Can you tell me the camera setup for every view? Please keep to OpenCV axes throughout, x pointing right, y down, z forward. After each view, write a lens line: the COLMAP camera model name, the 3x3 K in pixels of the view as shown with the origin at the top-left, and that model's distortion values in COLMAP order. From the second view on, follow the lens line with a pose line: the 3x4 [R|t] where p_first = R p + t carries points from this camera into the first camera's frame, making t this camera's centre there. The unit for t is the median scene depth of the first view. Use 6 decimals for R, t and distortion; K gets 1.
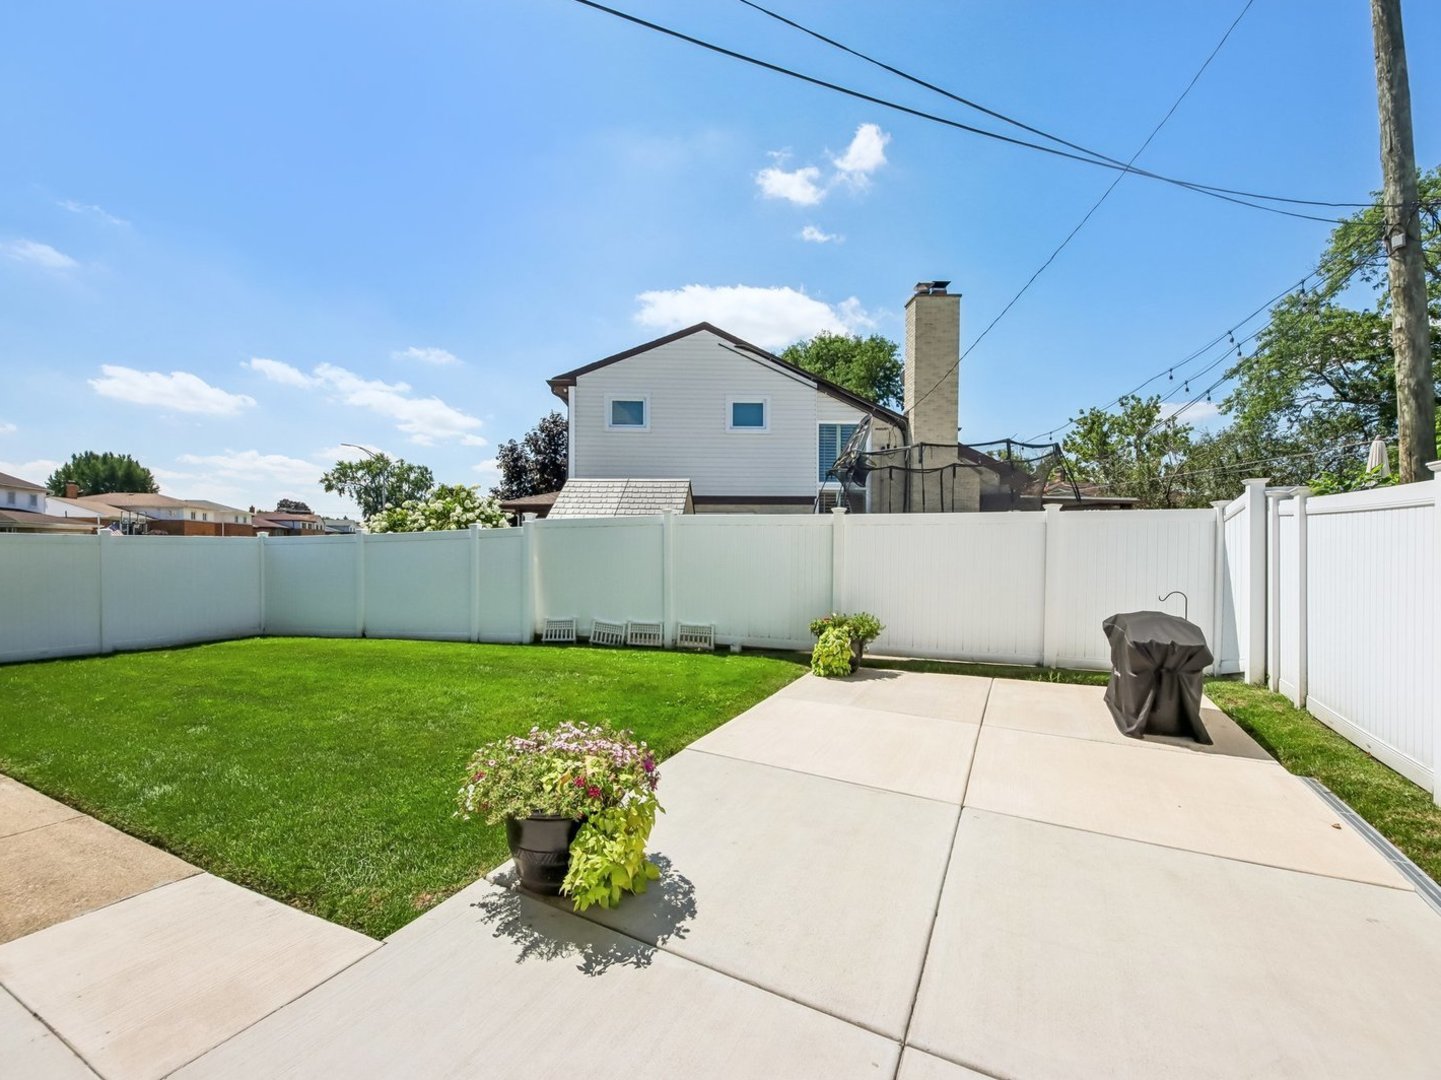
lens RADIAL K [[615.4, 0, 719.9], [0, 615.4, 534.8], [0, 0, 1]] dist [0.013360, -0.004506]
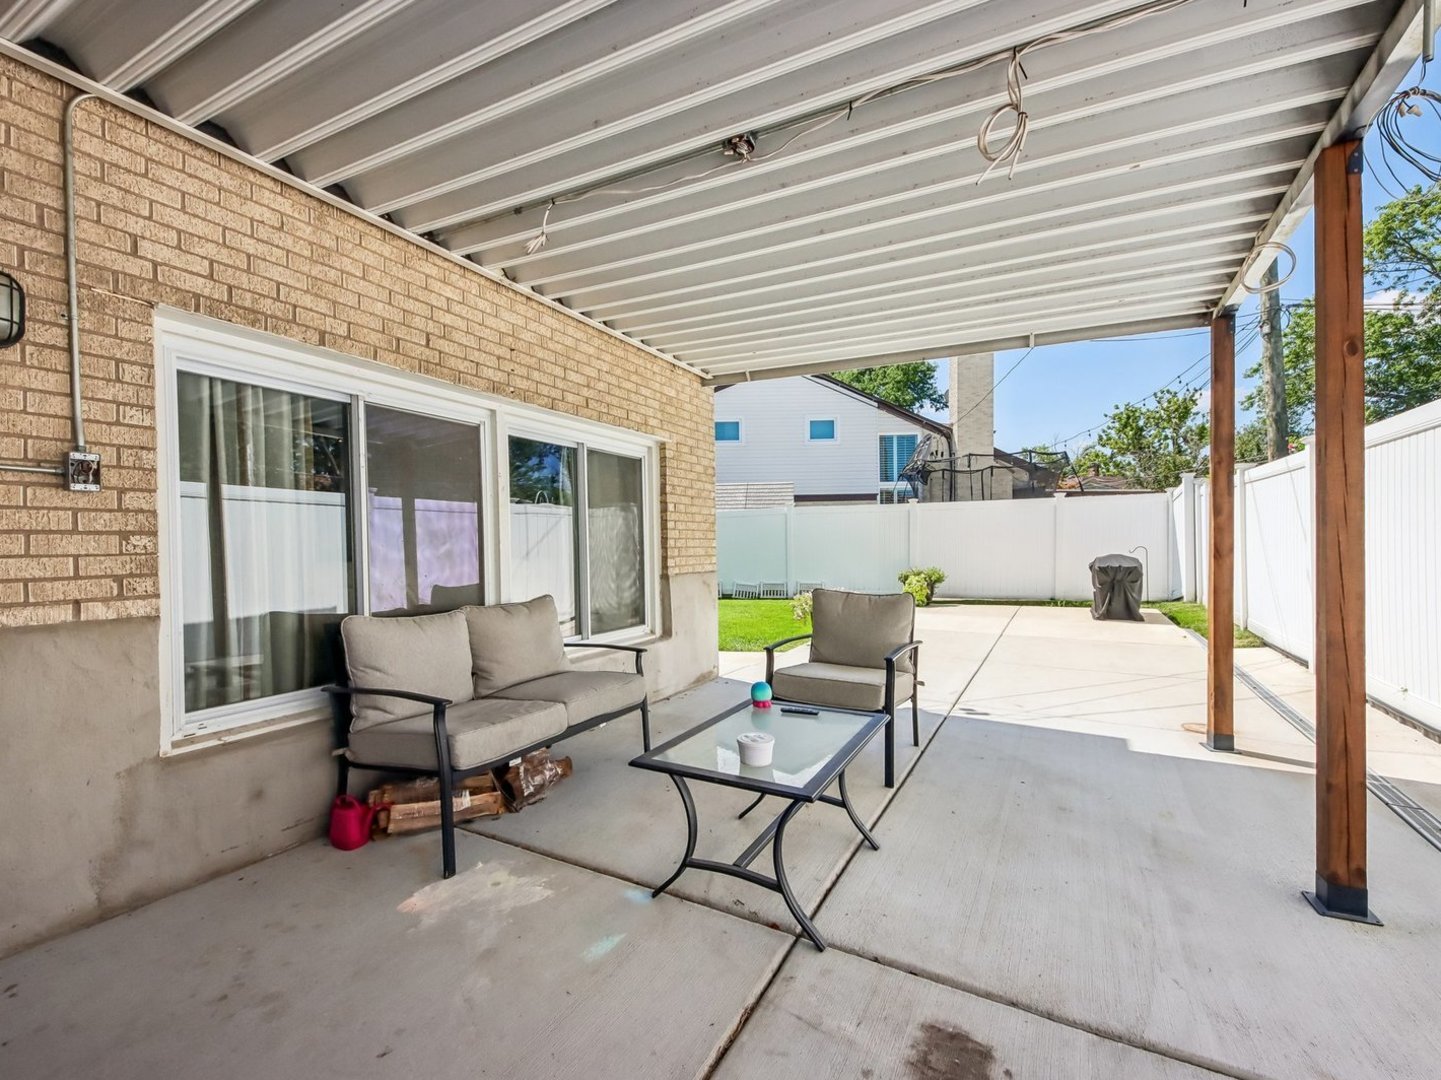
lens RADIAL K [[615.4, 0, 707.1], [0, 615.4, 548.7], [0, 0, 1]] dist [0.013360, -0.004506]
pose [[0.997739, -0.017069, -0.064998, -0.111513], [0.018196, 0.999693, 0.016795, 0.022167], [0.064692, -0.017940, 0.997744, -0.276697]]
